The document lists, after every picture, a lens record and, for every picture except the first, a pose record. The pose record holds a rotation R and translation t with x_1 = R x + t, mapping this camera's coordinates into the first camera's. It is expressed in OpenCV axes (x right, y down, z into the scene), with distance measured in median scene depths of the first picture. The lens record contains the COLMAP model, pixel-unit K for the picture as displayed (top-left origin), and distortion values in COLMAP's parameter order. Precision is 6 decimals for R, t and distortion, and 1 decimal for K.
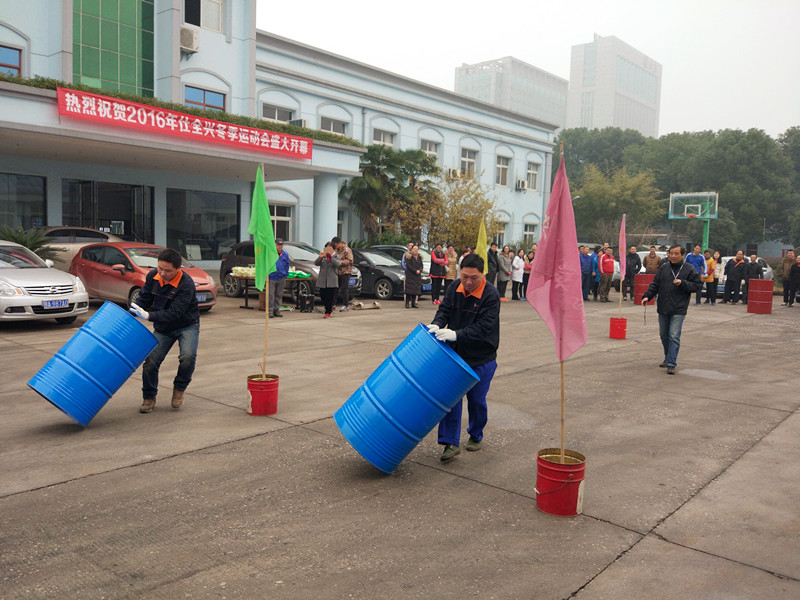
lens RADIAL K [[667.8, 0, 388.4], [0, 667.8, 297.9], [0, 0, 1]] dist [0.109215, -0.186851]
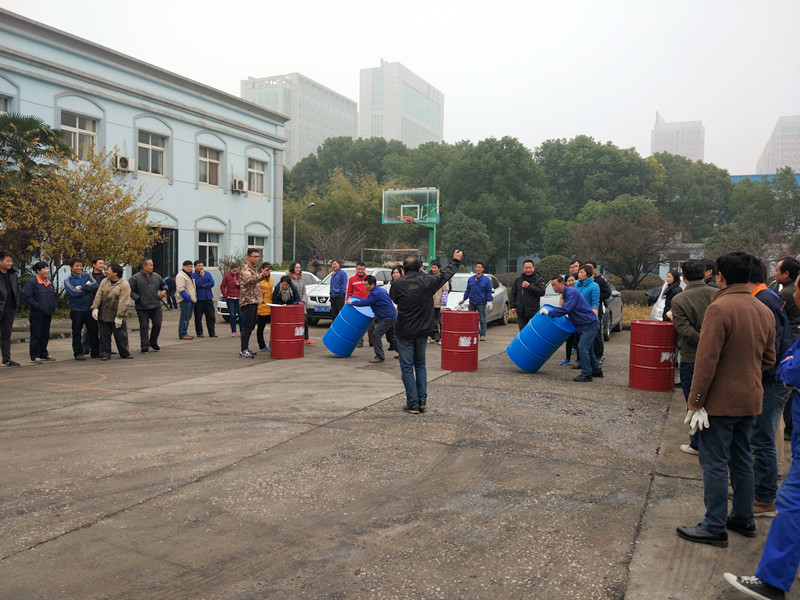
lens RADIAL K [[667.8, 0, 390.7], [0, 667.8, 287.3], [0, 0, 1]] dist [0.109215, -0.186851]
pose [[0.958914, -0.021419, 0.282888, 0.208499], [0.034019, 0.998632, -0.039702, -0.017339], [-0.281651, 0.047694, 0.958331, 0.291528]]
